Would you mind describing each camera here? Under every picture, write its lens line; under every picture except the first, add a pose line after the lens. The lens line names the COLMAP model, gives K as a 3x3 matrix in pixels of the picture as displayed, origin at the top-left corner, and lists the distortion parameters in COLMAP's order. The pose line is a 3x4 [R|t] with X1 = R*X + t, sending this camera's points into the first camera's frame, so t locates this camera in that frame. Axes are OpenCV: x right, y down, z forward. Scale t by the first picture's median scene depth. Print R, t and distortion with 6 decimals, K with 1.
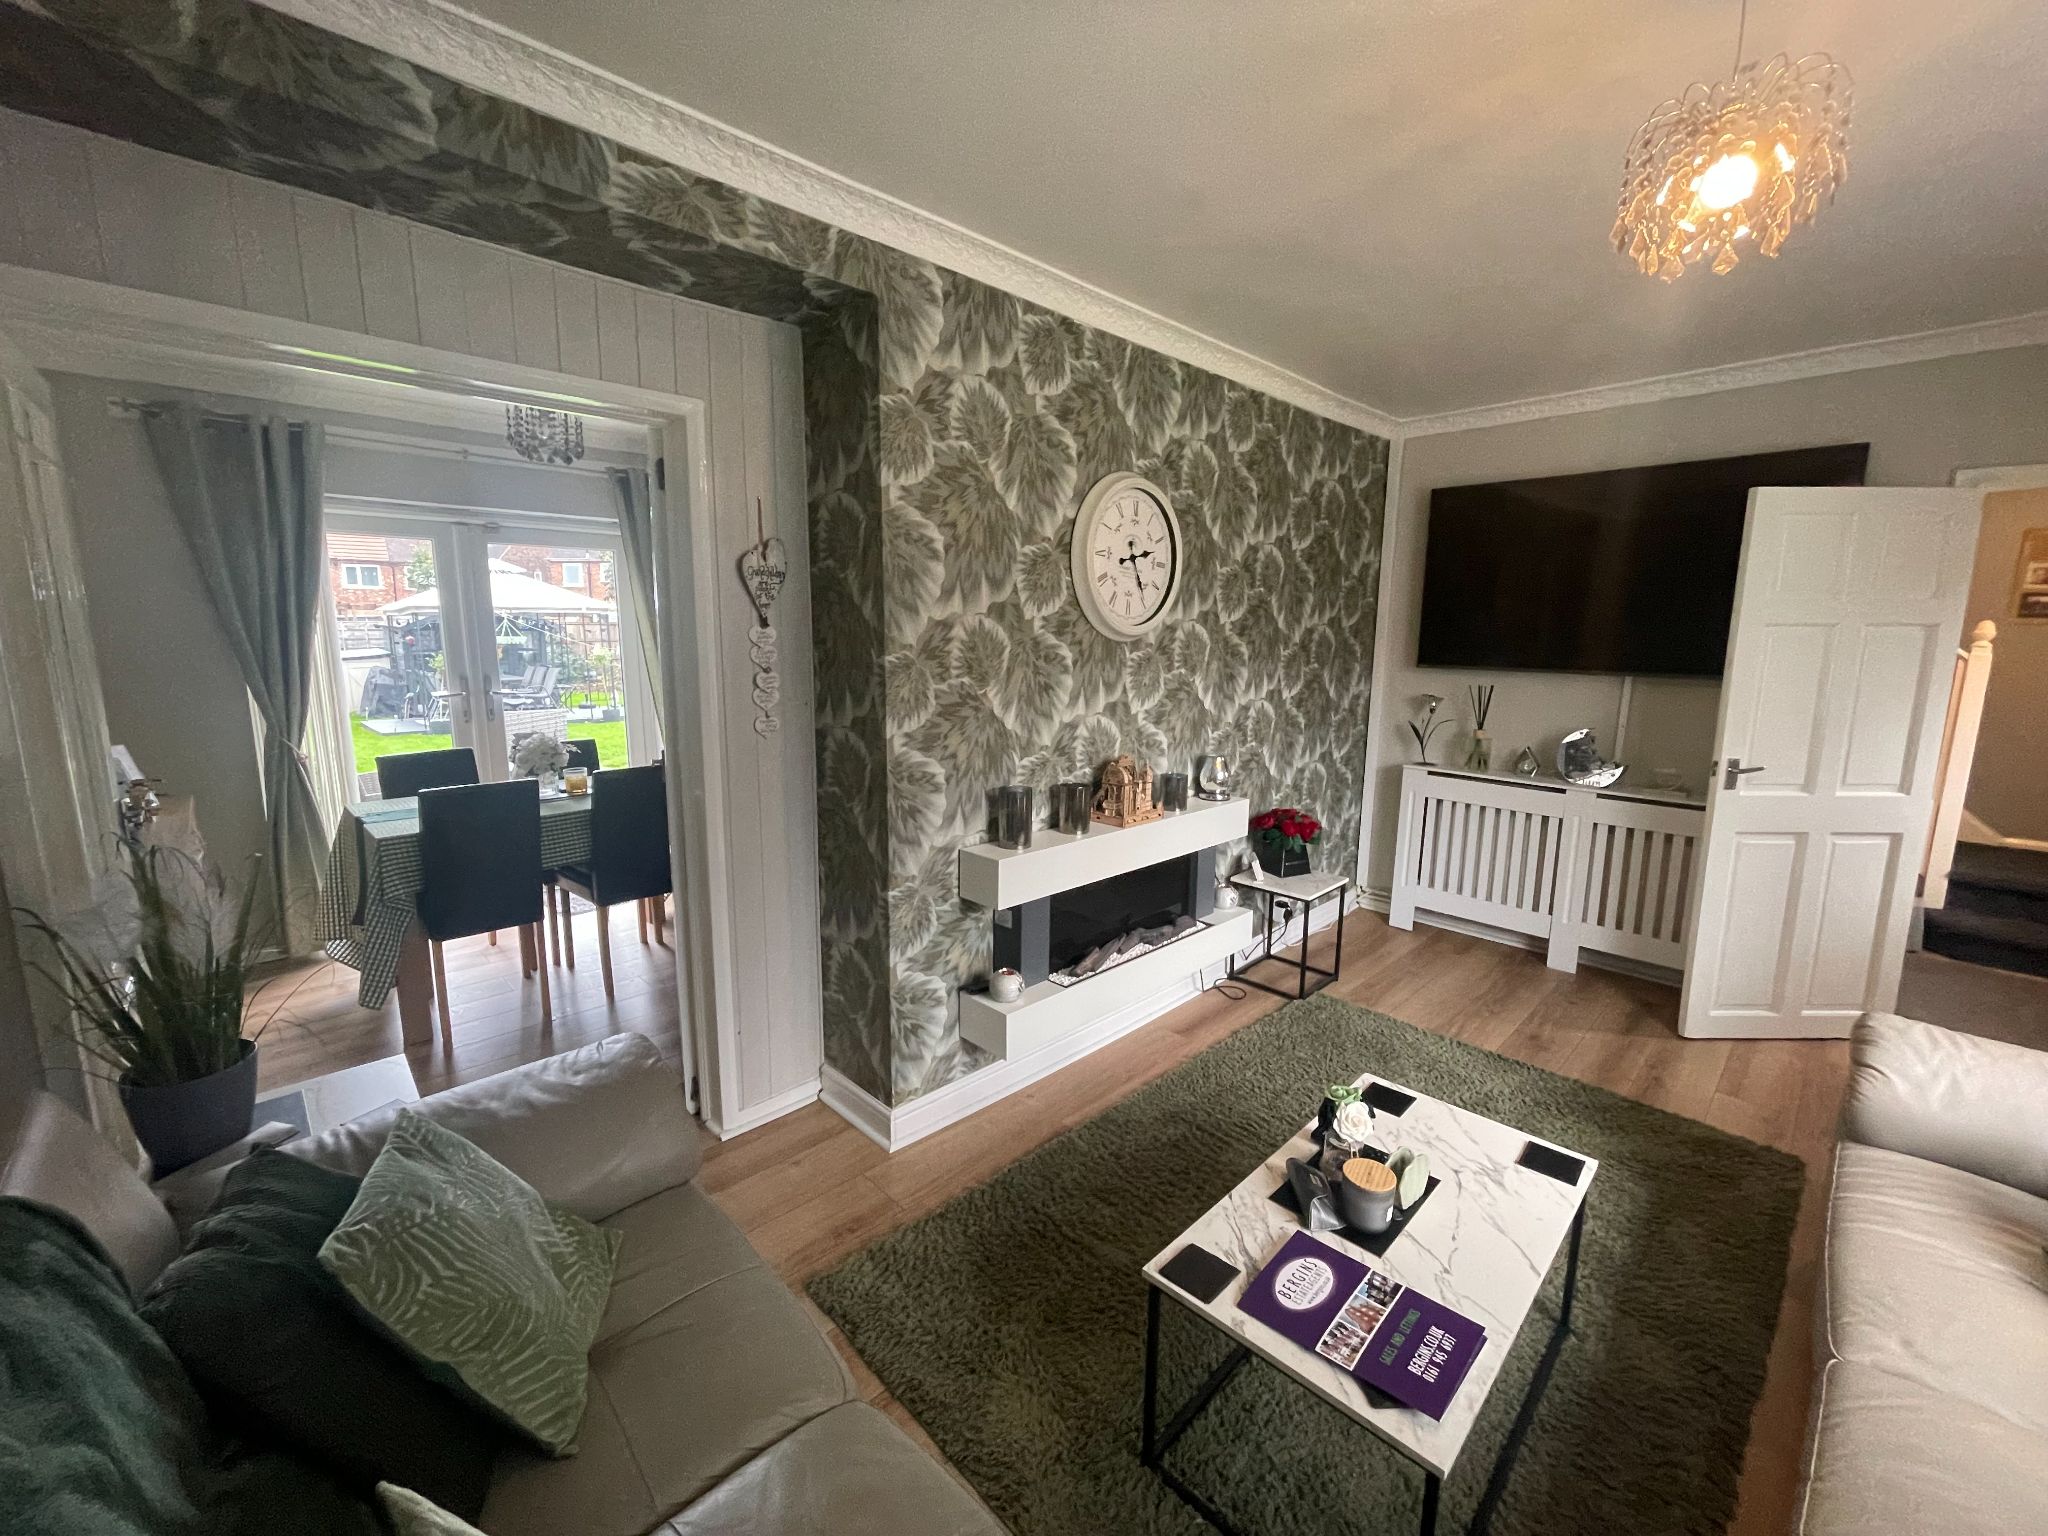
lens RADIAL K [[832.1, 0, 1023.3], [0, 832.1, 763.0], [0, 0, 1]] dist [-0.003317, 0.000824]
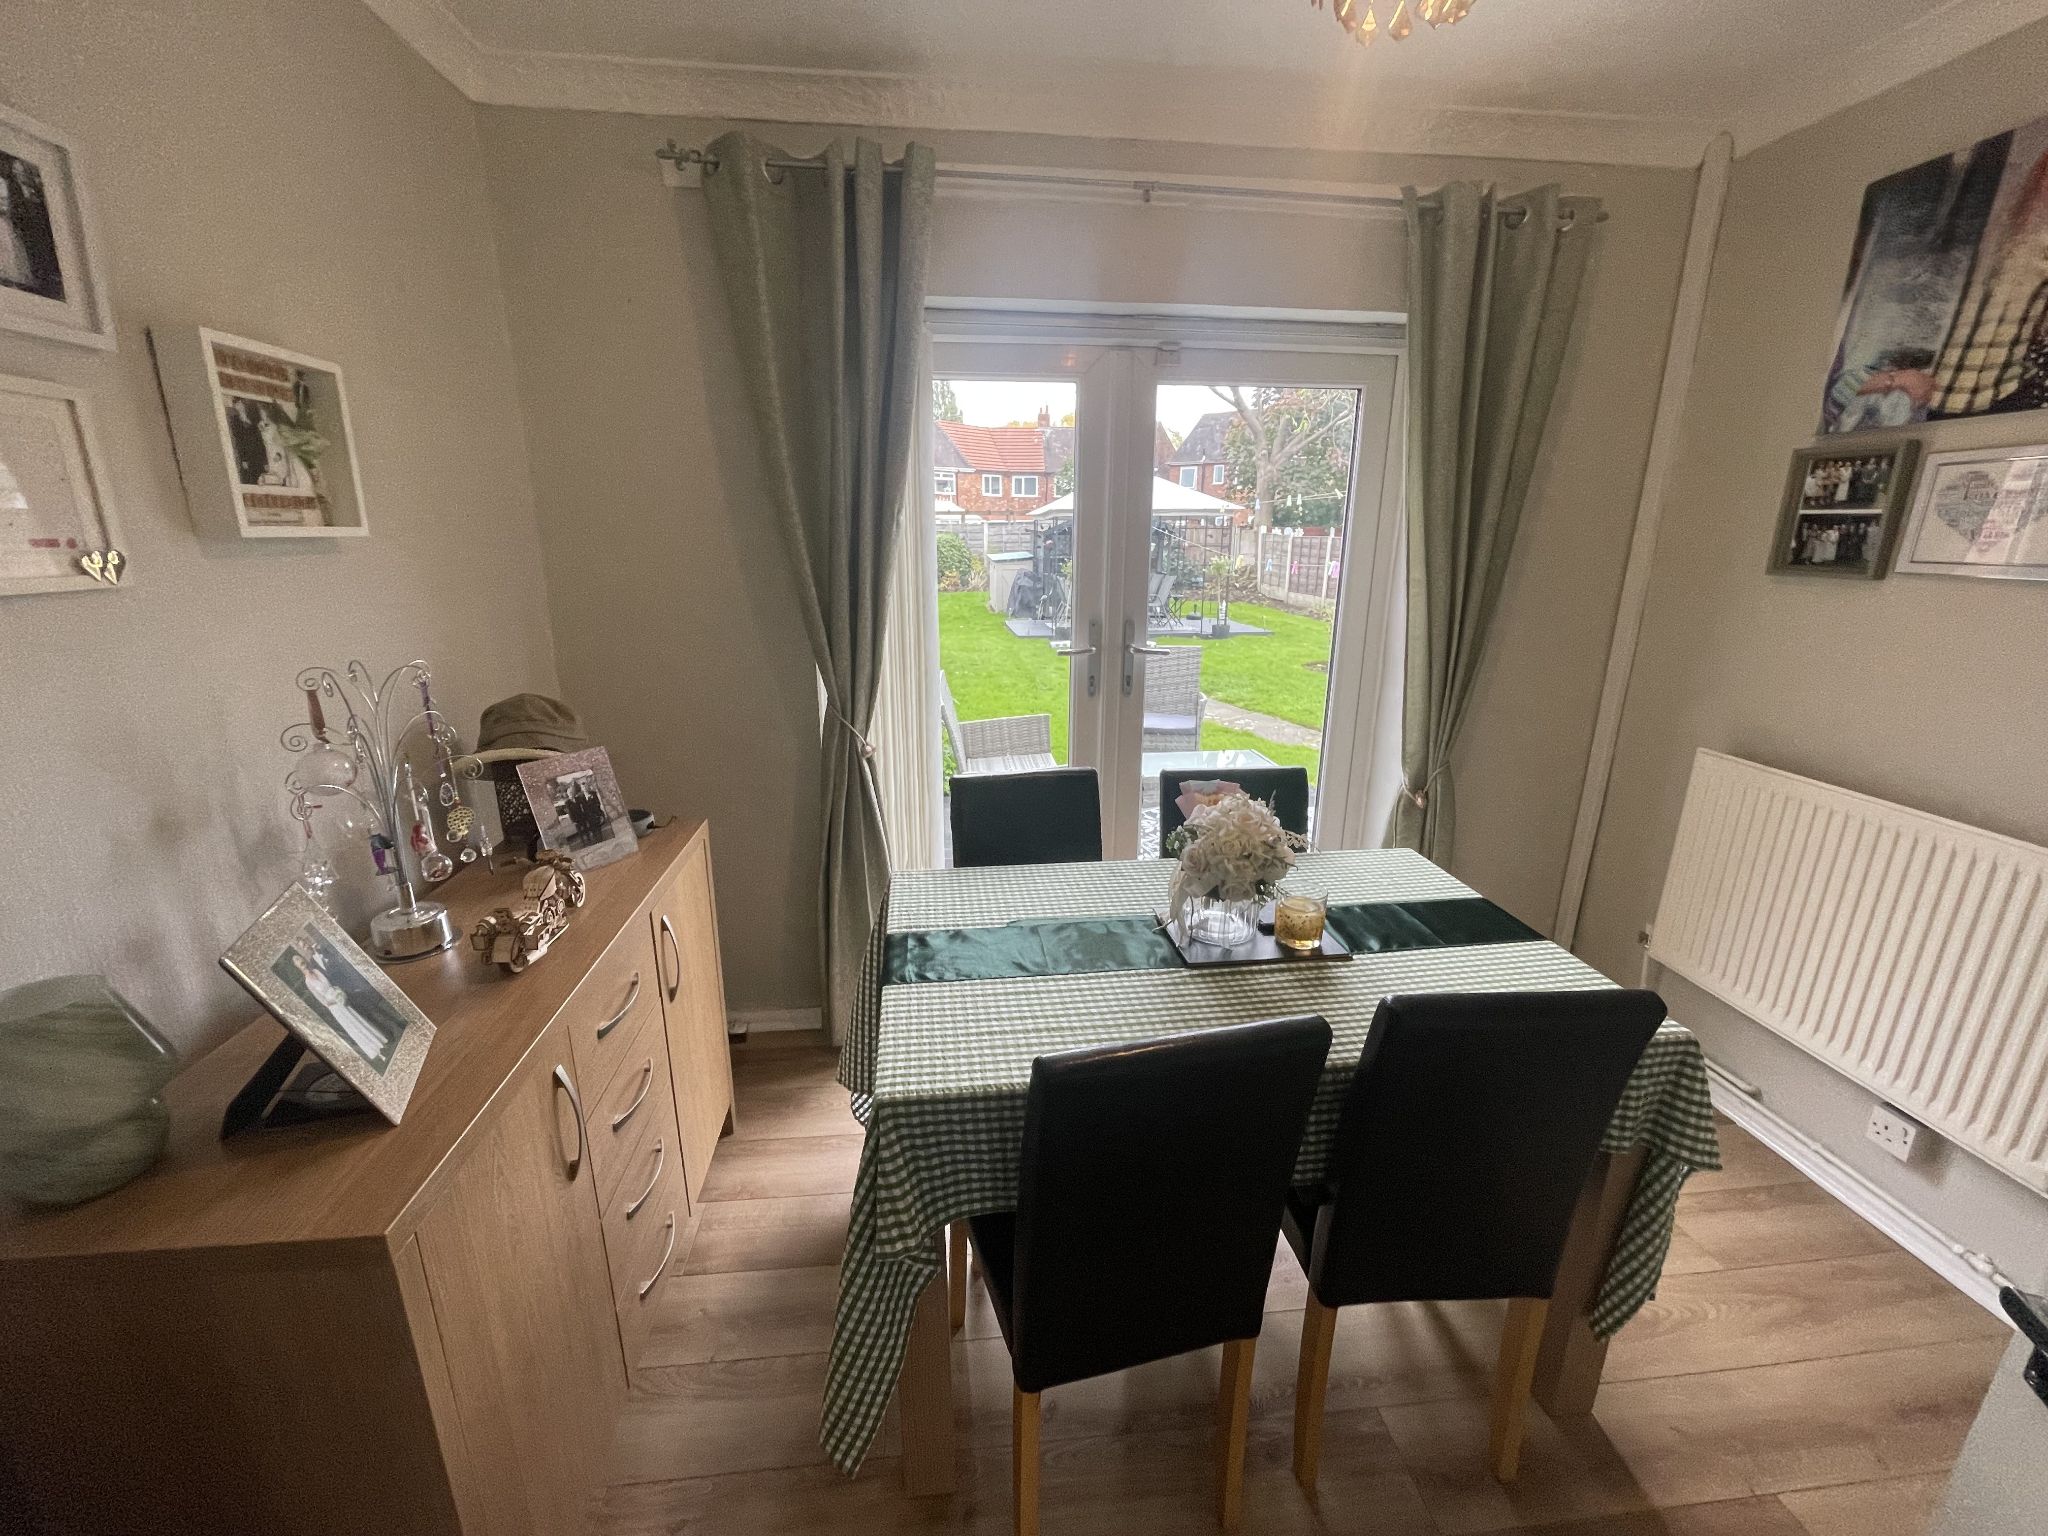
lens RADIAL K [[832.1, 0, 1020.8], [0, 832.1, 771.0], [0, 0, 1]] dist [-0.003317, 0.000824]
pose [[0.784899, 0.169478, -0.595996, -0.127227], [-0.096353, 0.983550, 0.152791, -0.031529], [0.612086, -0.062500, 0.788317, 0.182242]]
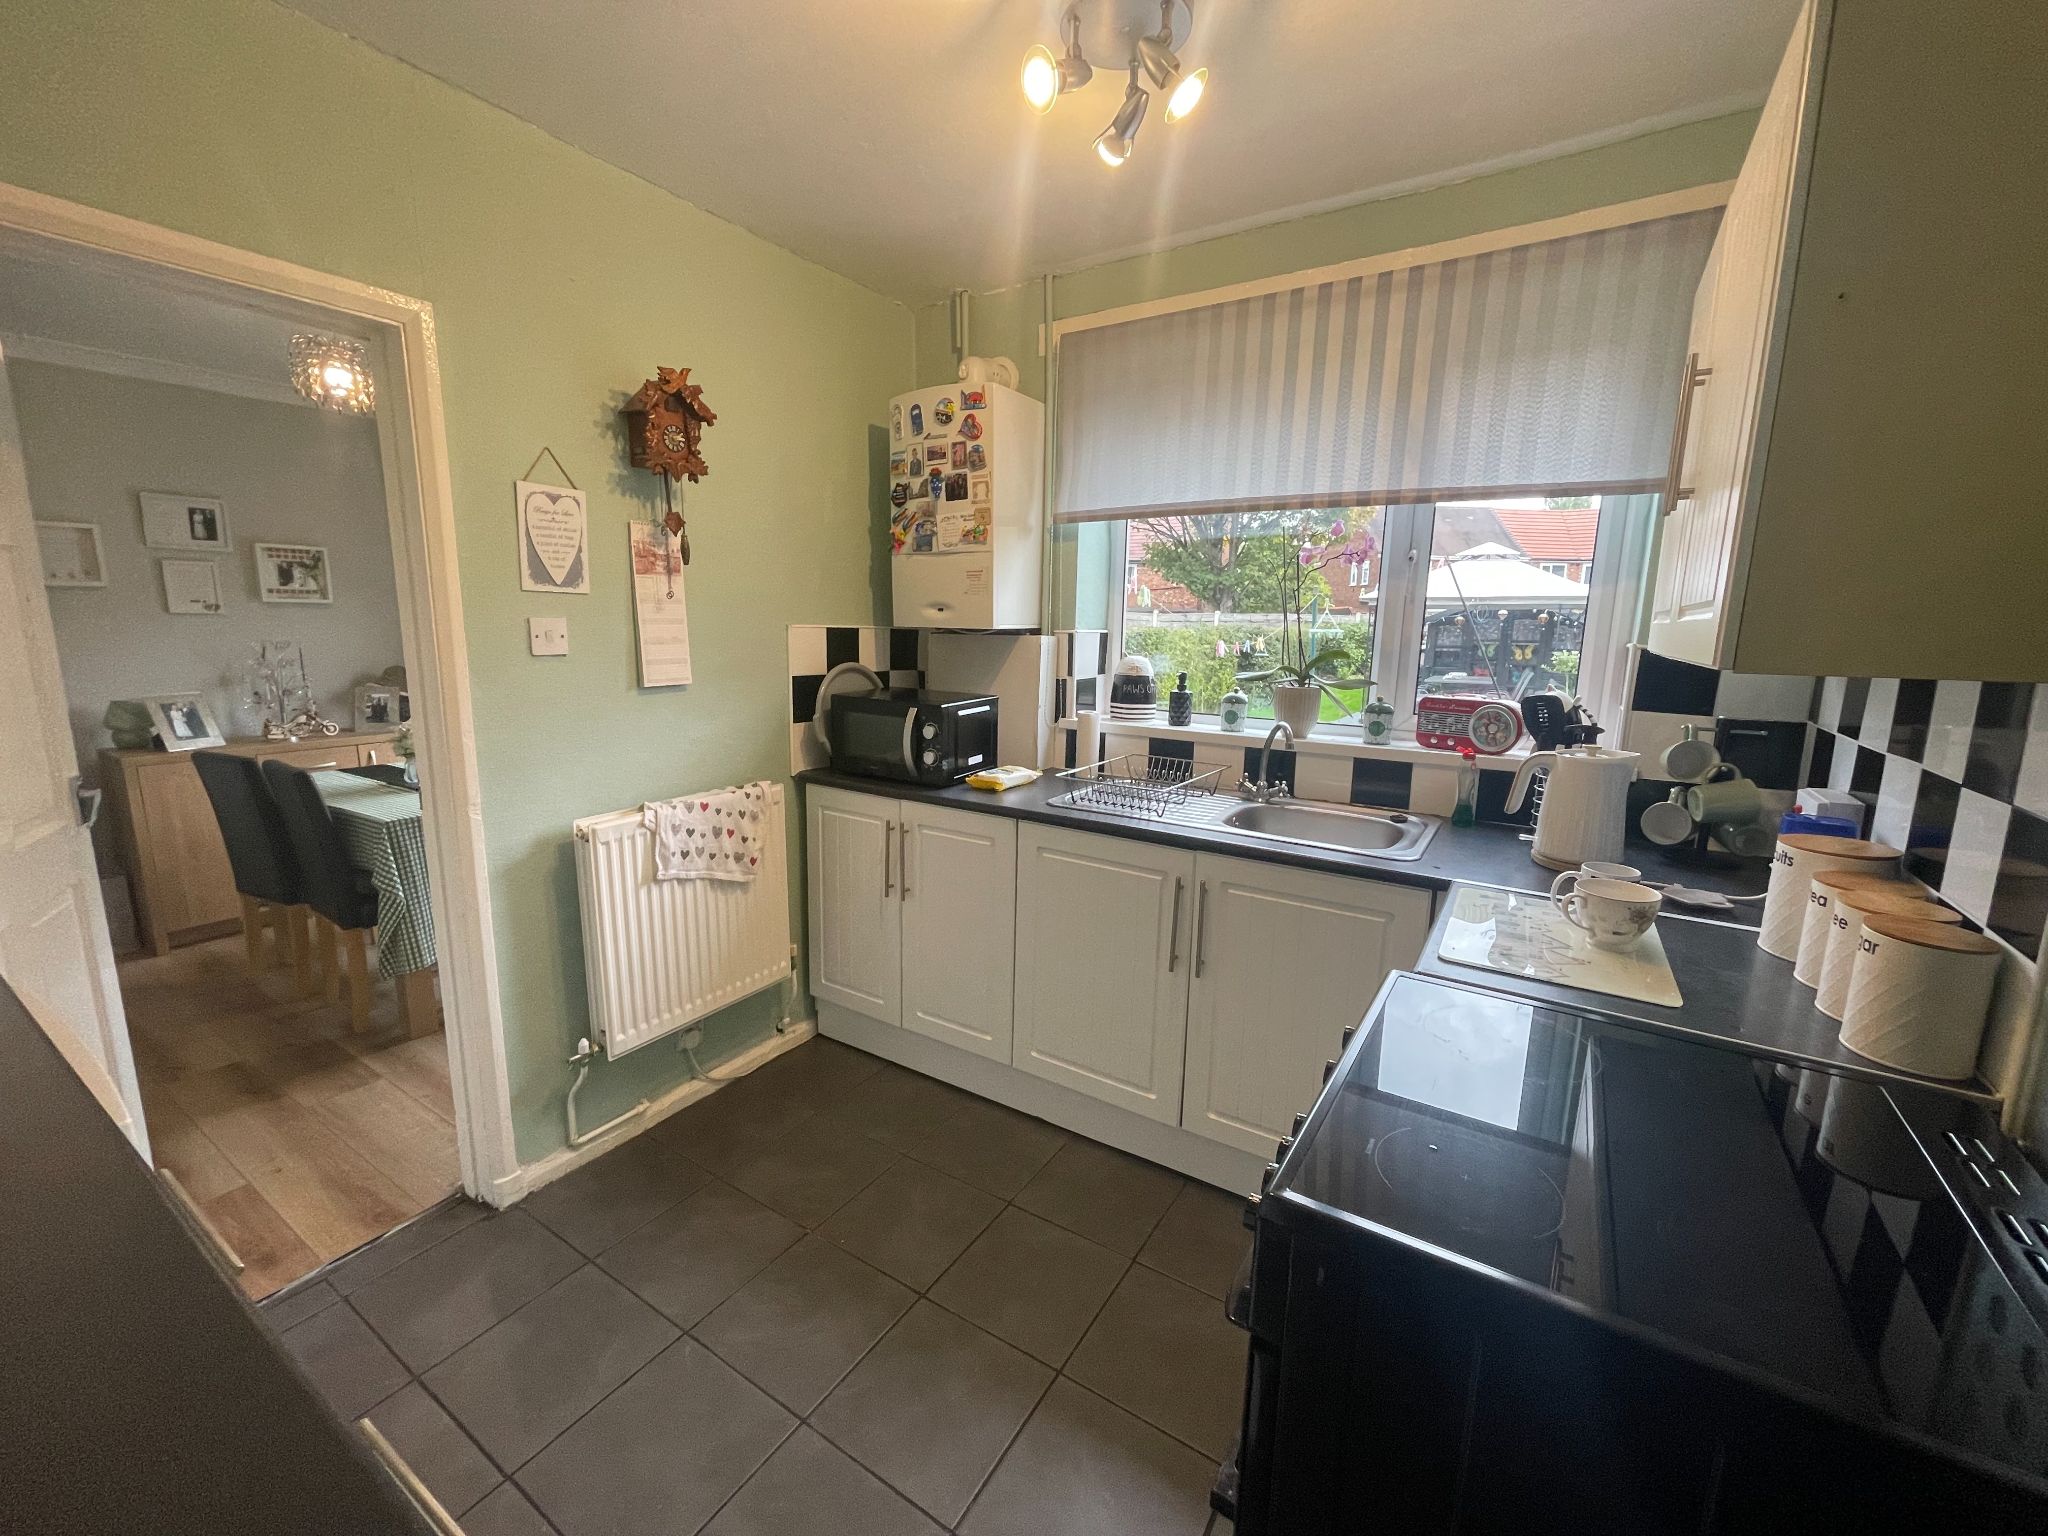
lens RADIAL K [[832.1, 0, 1034.8], [0, 832.1, 777.2], [0, 0, 1]] dist [-0.003317, 0.000824]
pose [[0.231121, 0.179246, -0.956271, 0.150549], [-0.167267, 0.975568, 0.142437, -0.066803], [0.958439, 0.127033, 0.255456, 0.436071]]
